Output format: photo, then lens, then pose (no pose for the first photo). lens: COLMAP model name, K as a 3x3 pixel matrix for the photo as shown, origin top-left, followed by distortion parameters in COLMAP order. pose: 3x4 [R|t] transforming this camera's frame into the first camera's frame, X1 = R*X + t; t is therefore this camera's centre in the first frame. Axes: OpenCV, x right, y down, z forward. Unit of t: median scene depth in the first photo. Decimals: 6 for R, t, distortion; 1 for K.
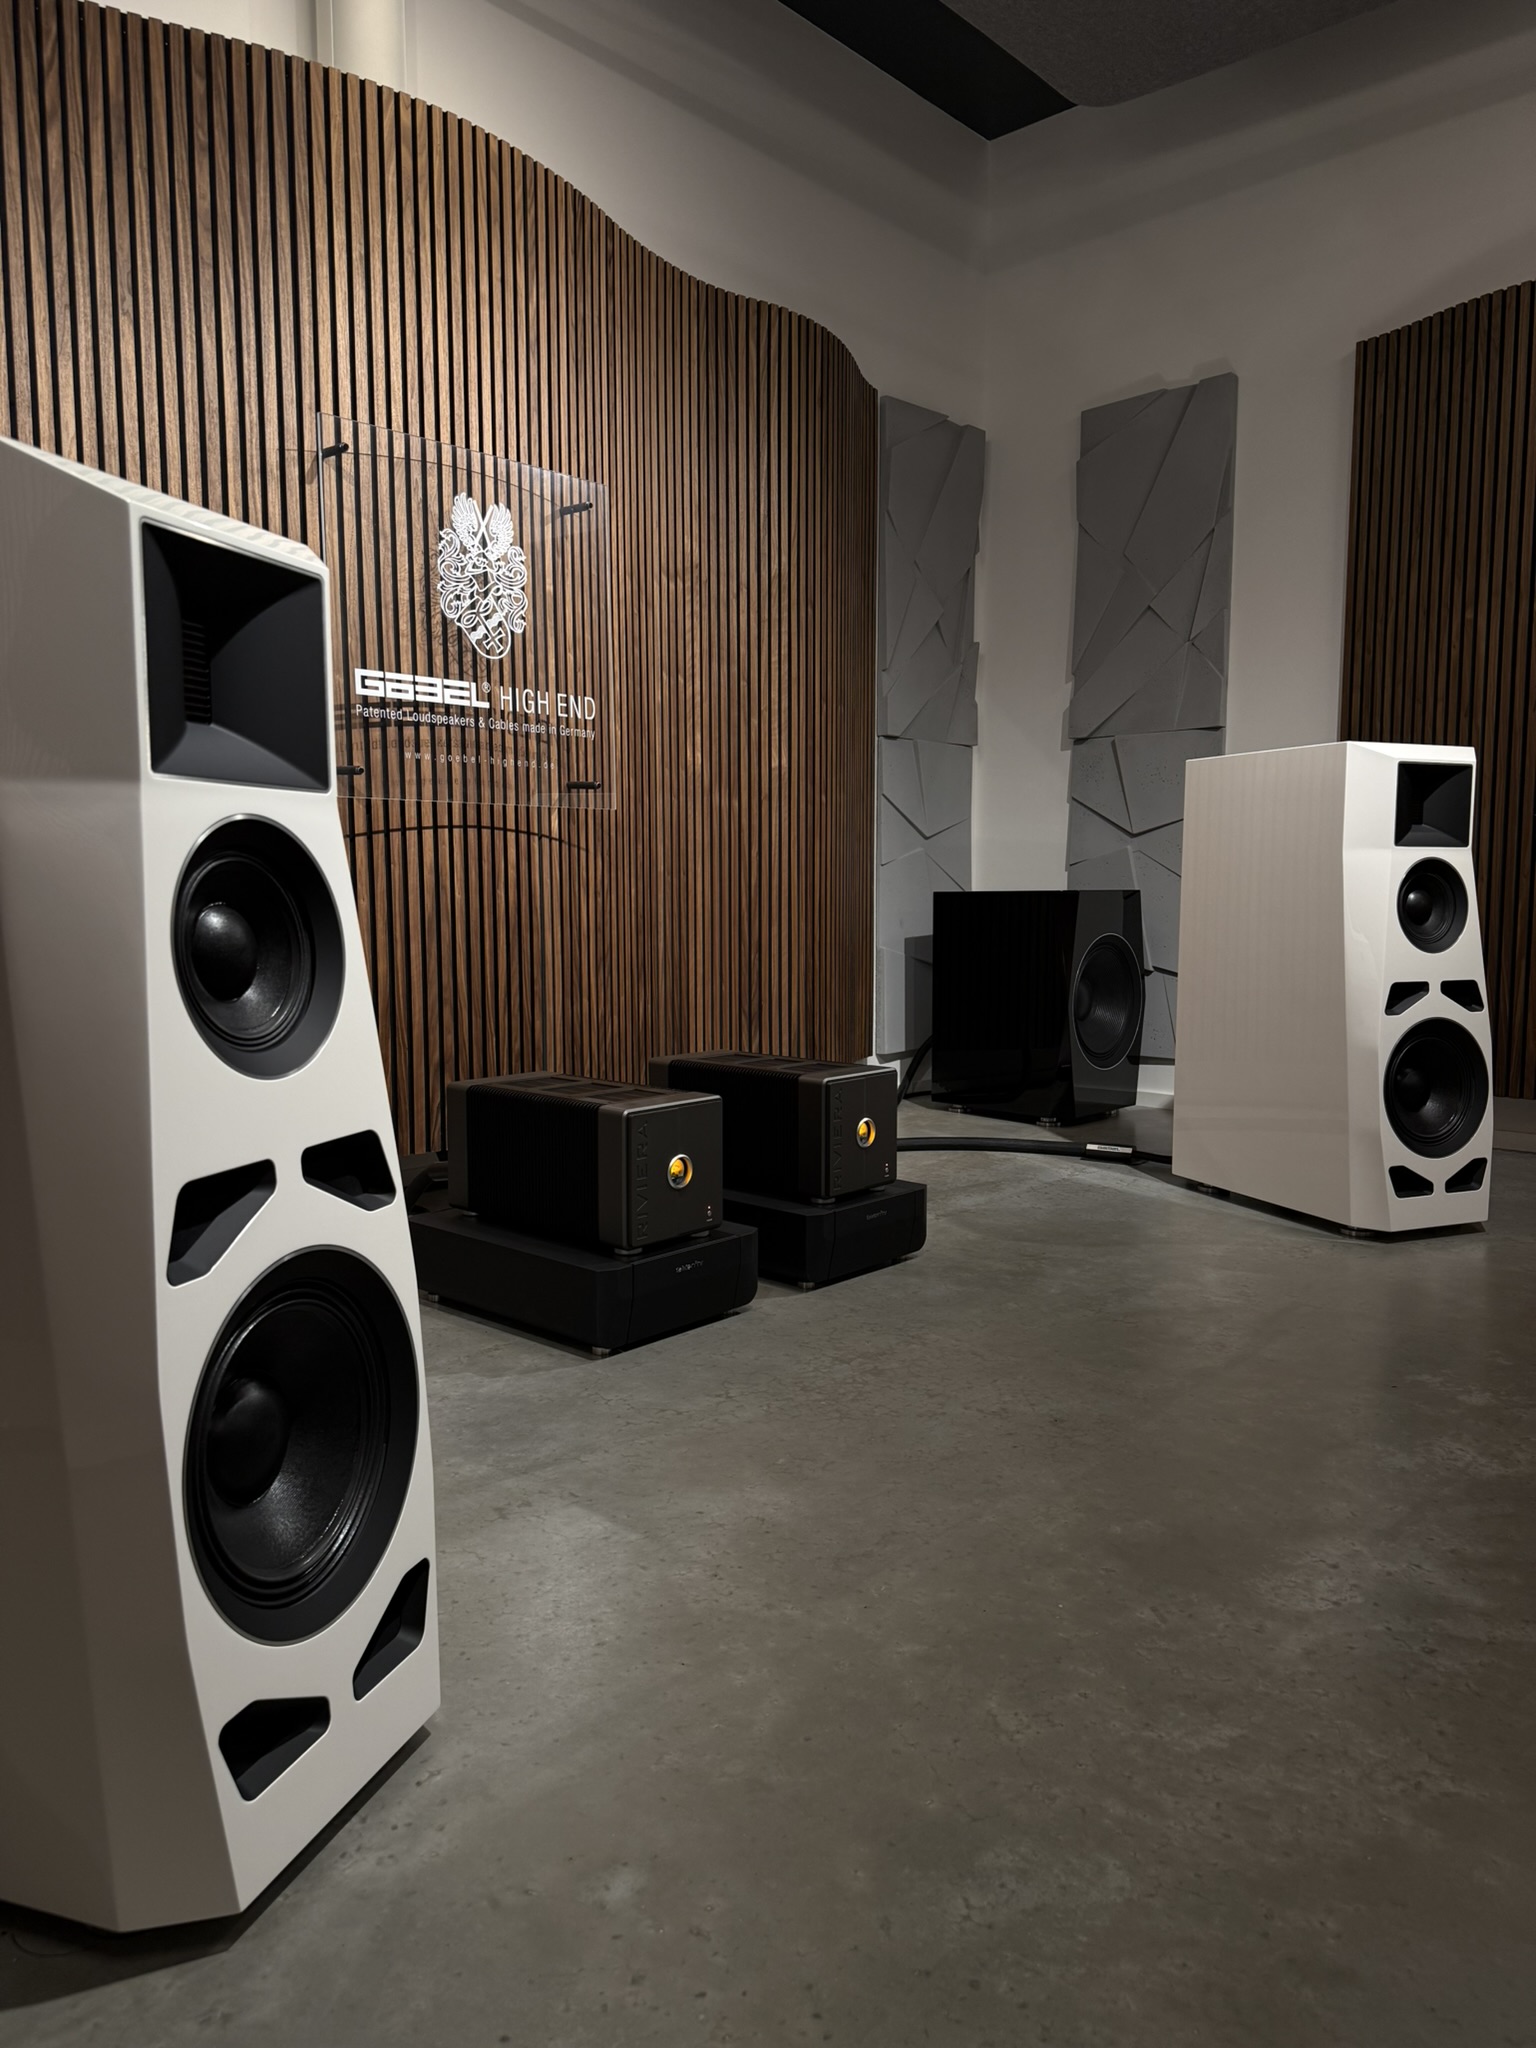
lens RADIAL K [[1433.2, 0, 768.0], [0, 1433.2, 1017.3], [0, 0, 1]] dist [0.156016, -0.255042]
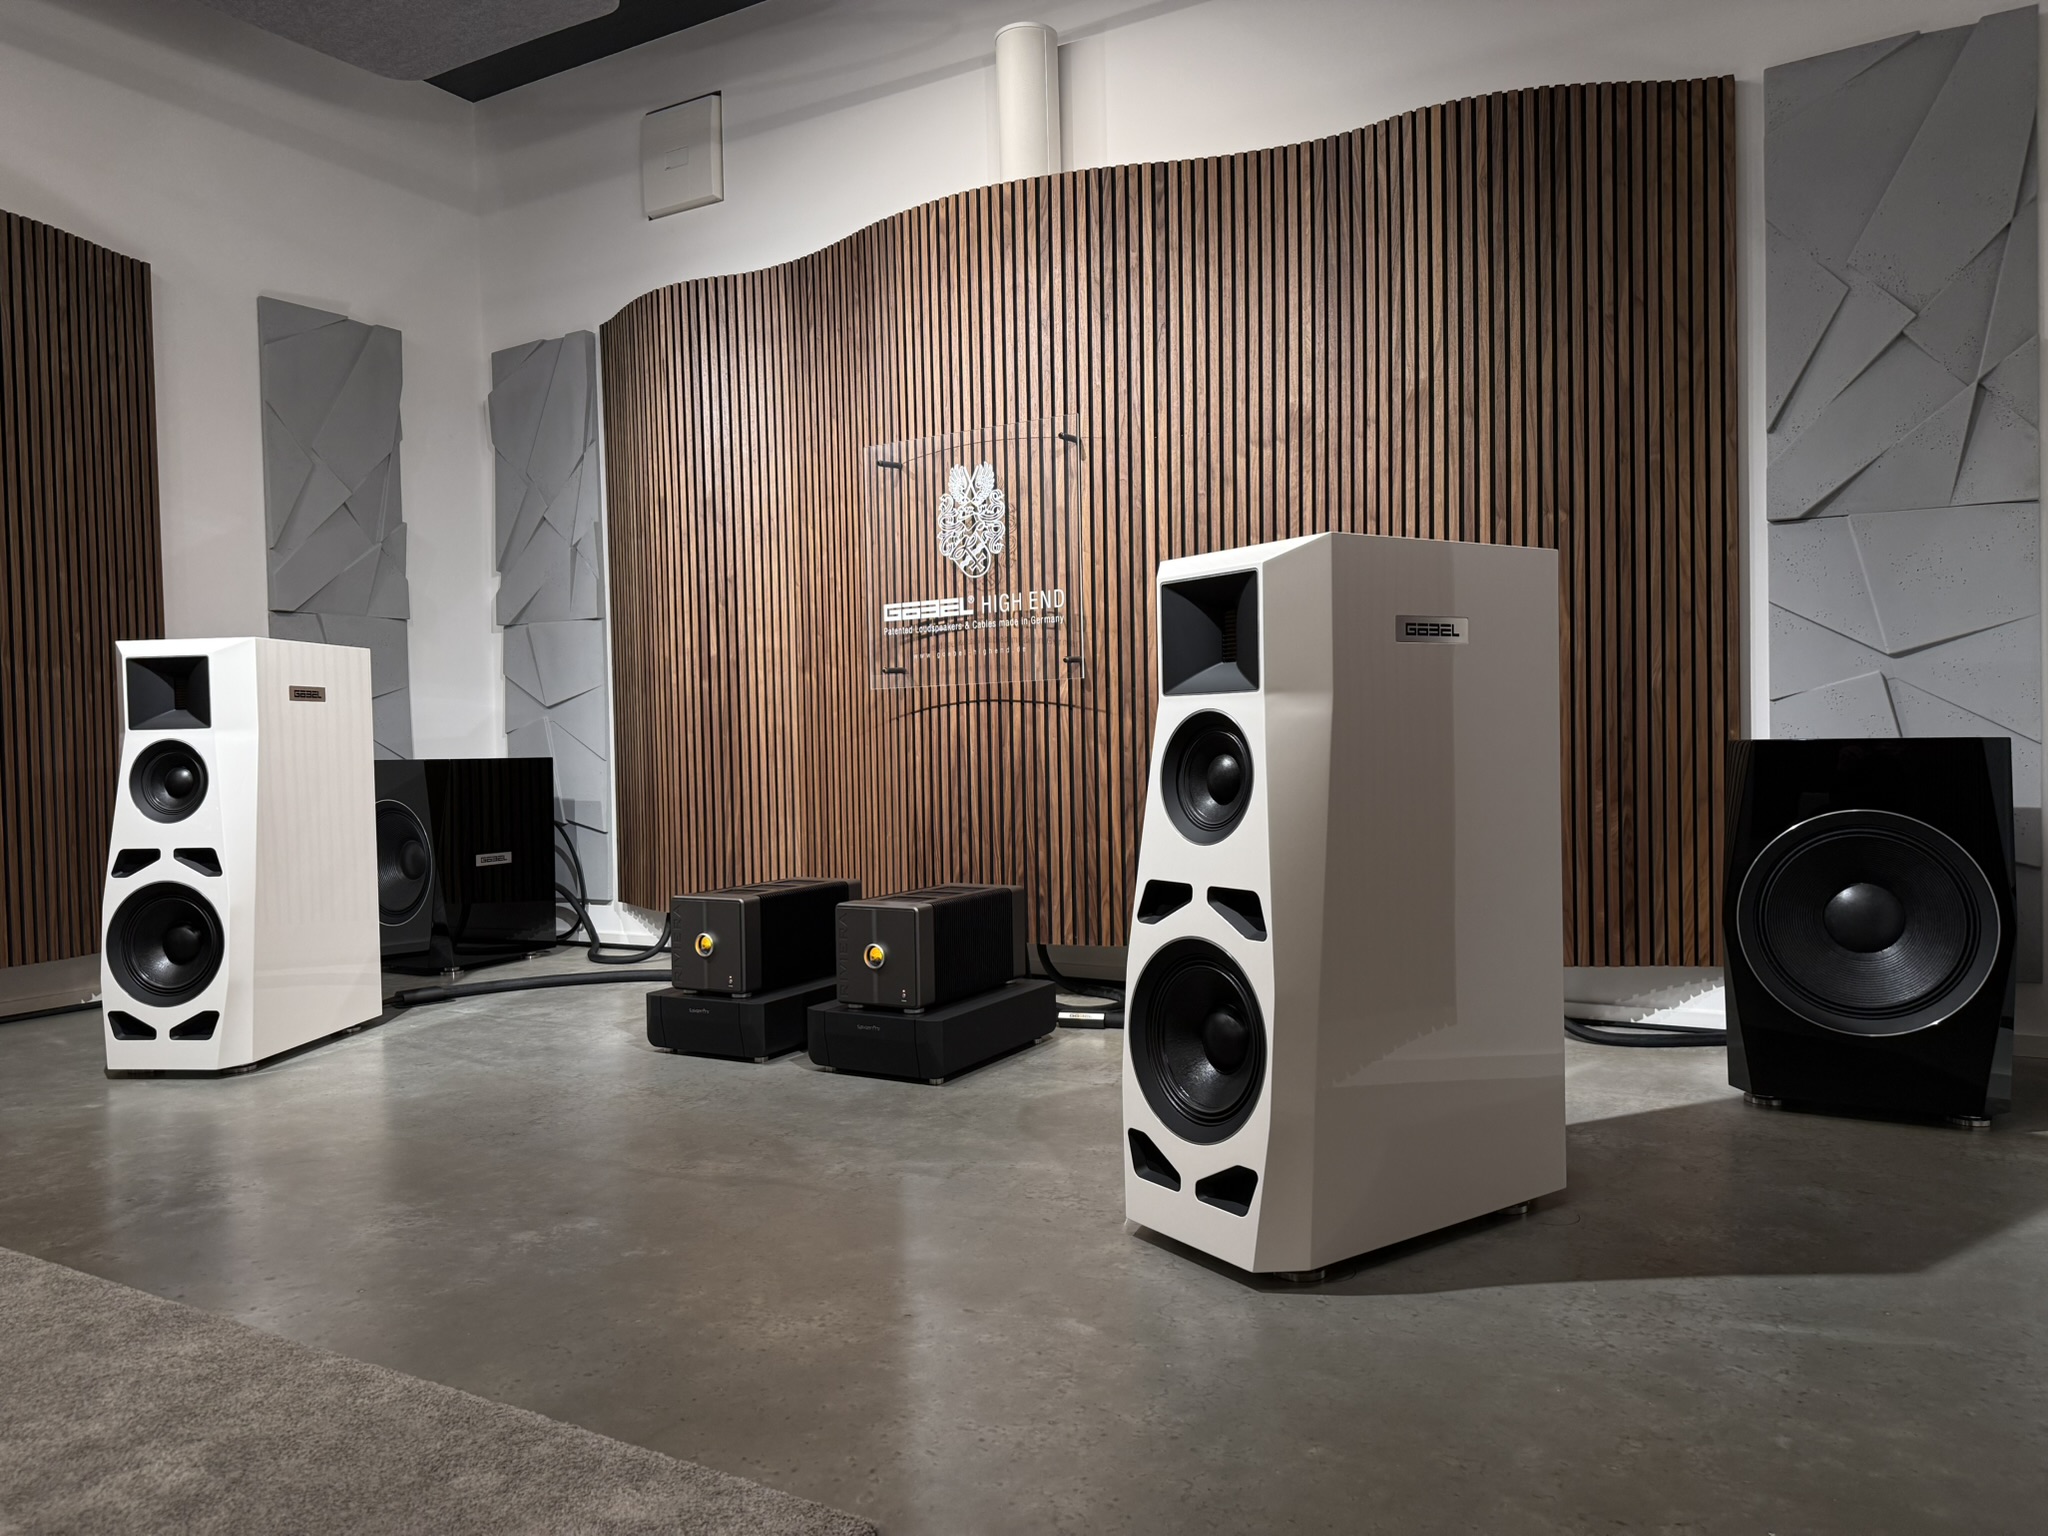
lens RADIAL K [[1433.2, 0, 1024.0], [0, 1433.2, 768.0], [0, 0, 1]] dist [0.156016, -0.255042]
pose [[0.201710, 0.016649, -0.979304, 1.119709], [-0.070152, 0.997533, 0.002509, -0.076768], [0.976930, 0.068194, 0.202381, 0.781127]]
